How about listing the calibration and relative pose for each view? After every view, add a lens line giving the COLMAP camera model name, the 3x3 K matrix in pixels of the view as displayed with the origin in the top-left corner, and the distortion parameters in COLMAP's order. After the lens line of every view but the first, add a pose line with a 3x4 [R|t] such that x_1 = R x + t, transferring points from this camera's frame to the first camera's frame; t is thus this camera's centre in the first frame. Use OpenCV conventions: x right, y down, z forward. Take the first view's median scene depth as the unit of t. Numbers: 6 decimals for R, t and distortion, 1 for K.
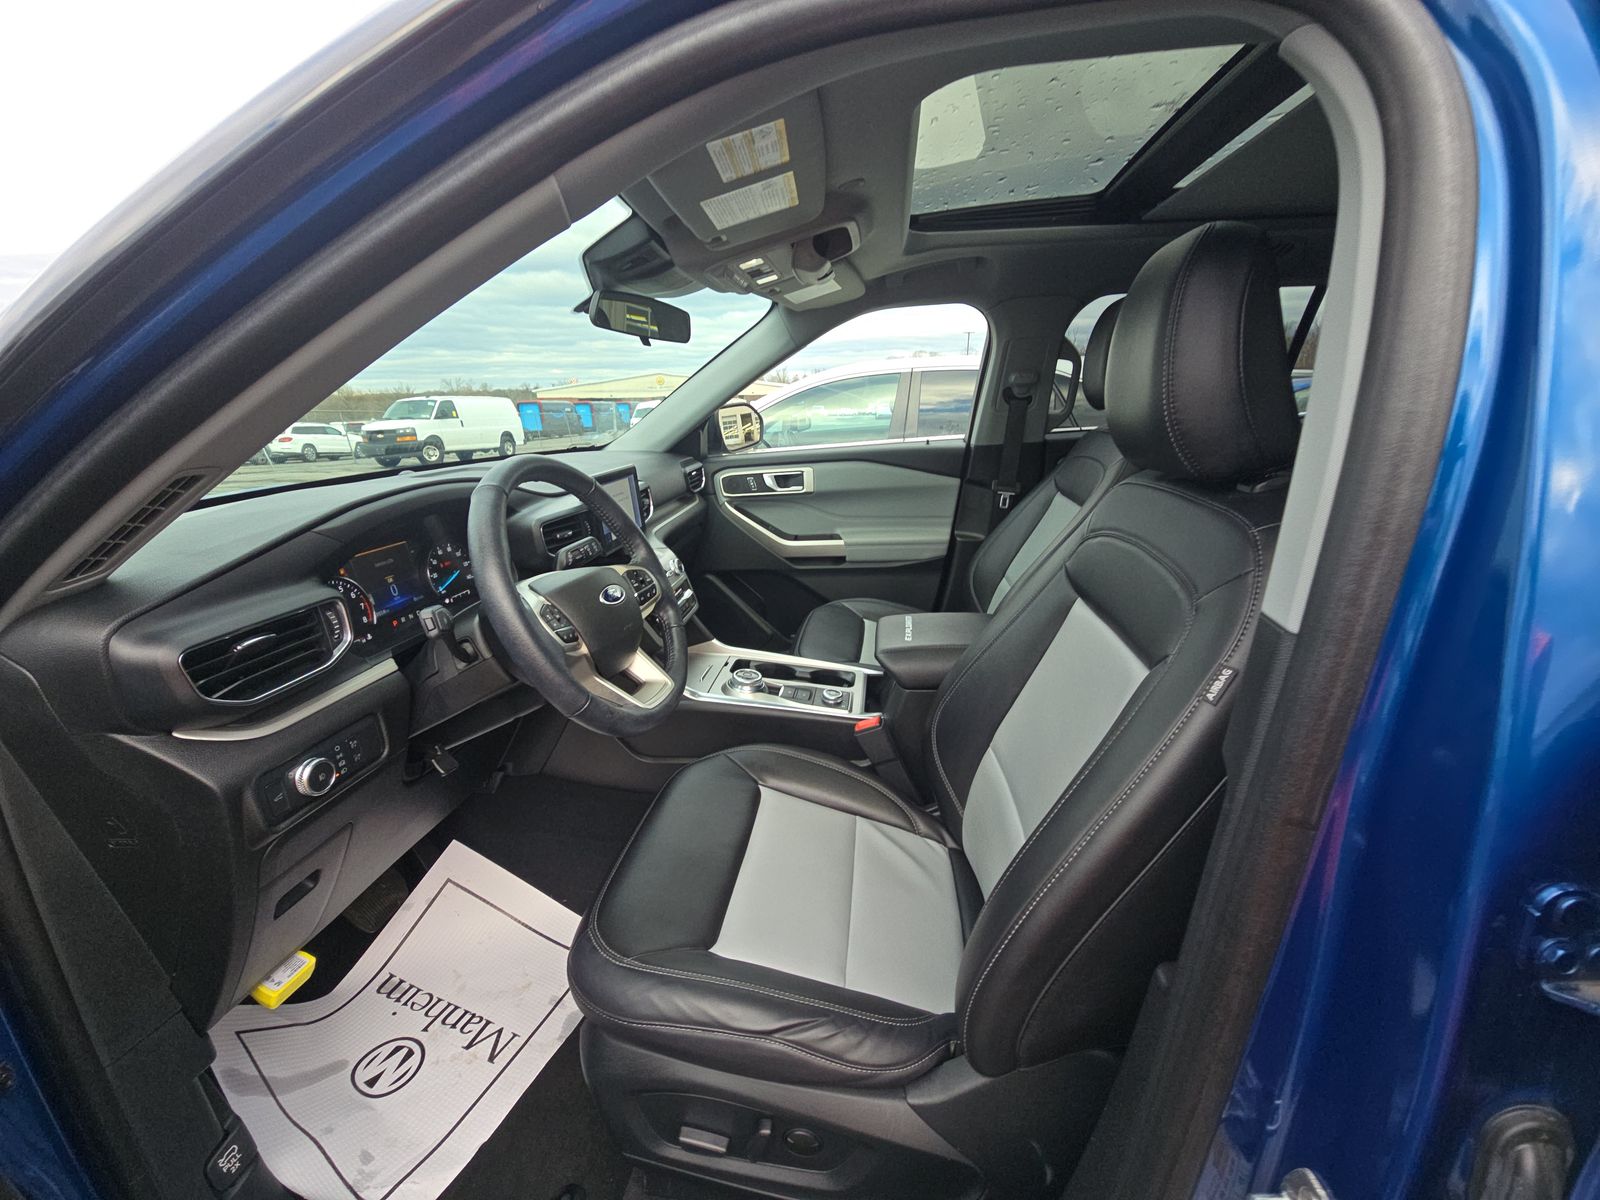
lens RADIAL K [[632.2, 0, 800.0], [0, 632.2, 600.0], [0, 0, 1]] dist [0.029396, 0.000120]
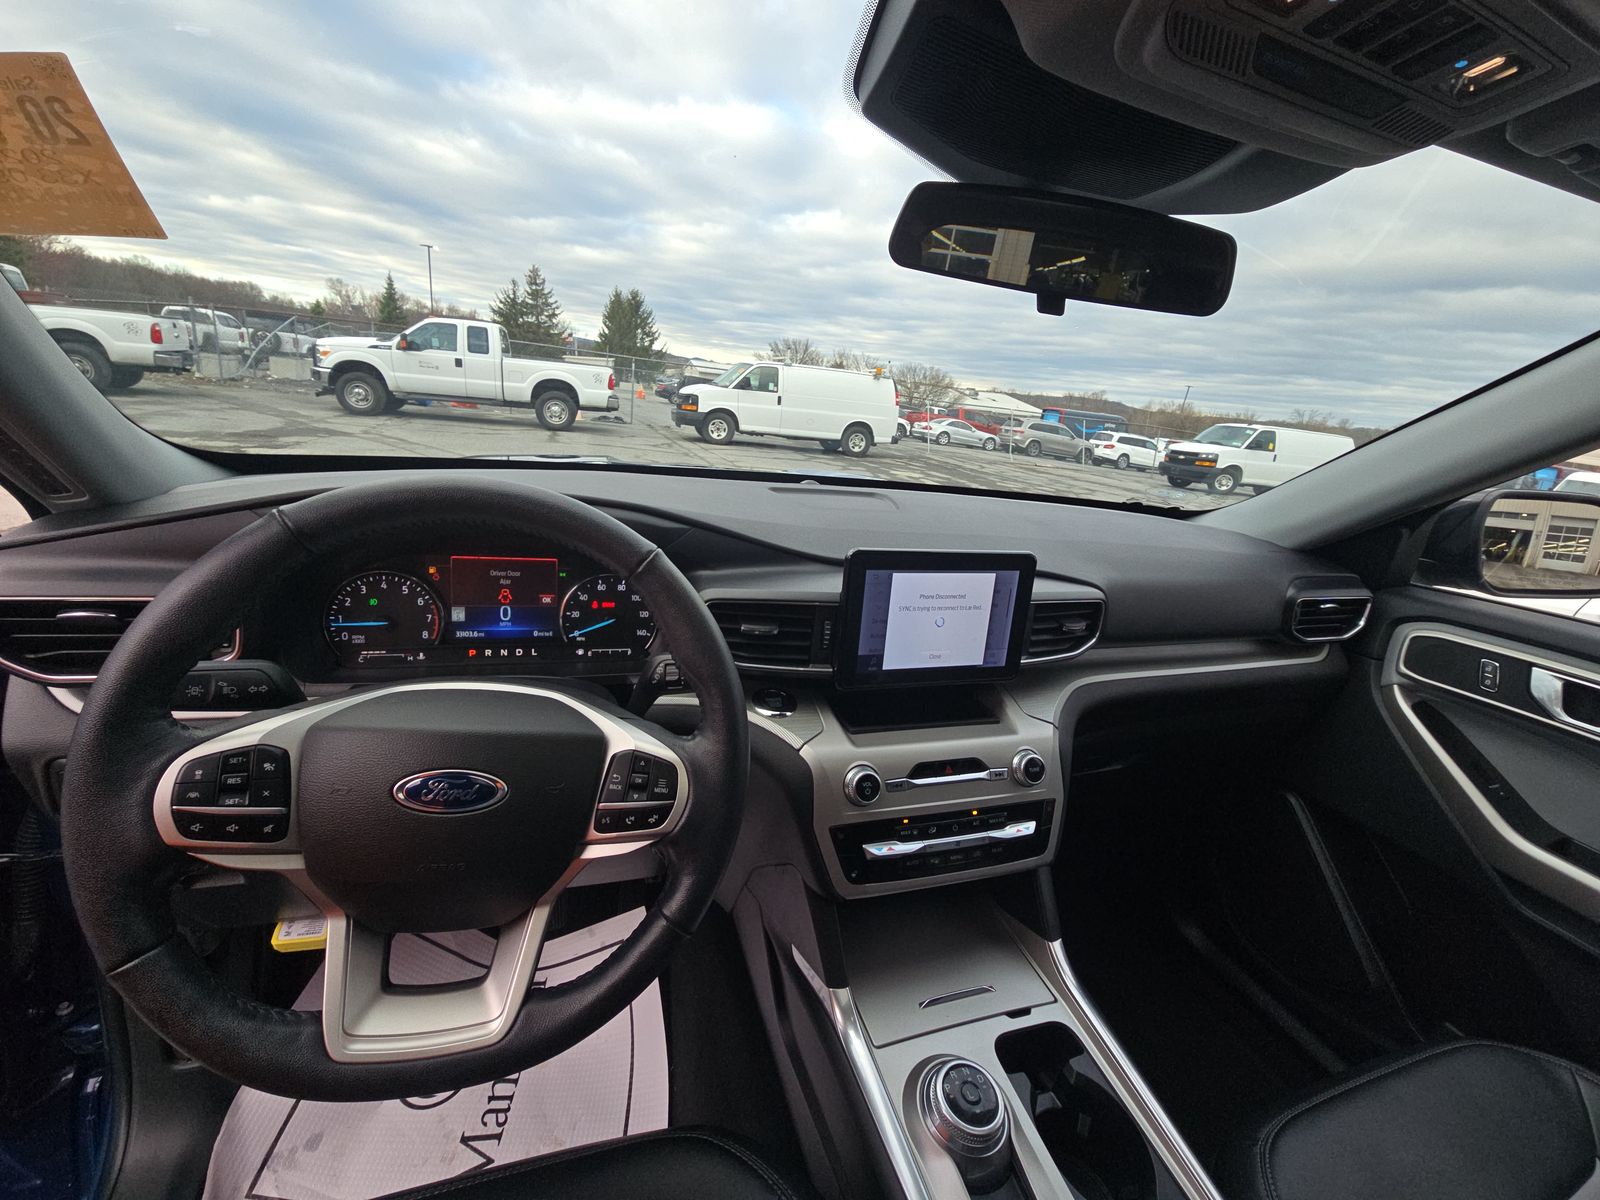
lens RADIAL K [[657.6, 0, 800.0], [0, 657.6, 600.0], [0, 0, 1]] dist [-0.000416, -0.000424]
pose [[0.436902, 0.348920, -0.829079, 0.070378], [-0.382070, 0.906409, 0.180124, -0.128711], [0.814333, 0.238070, 0.529324, 0.363172]]
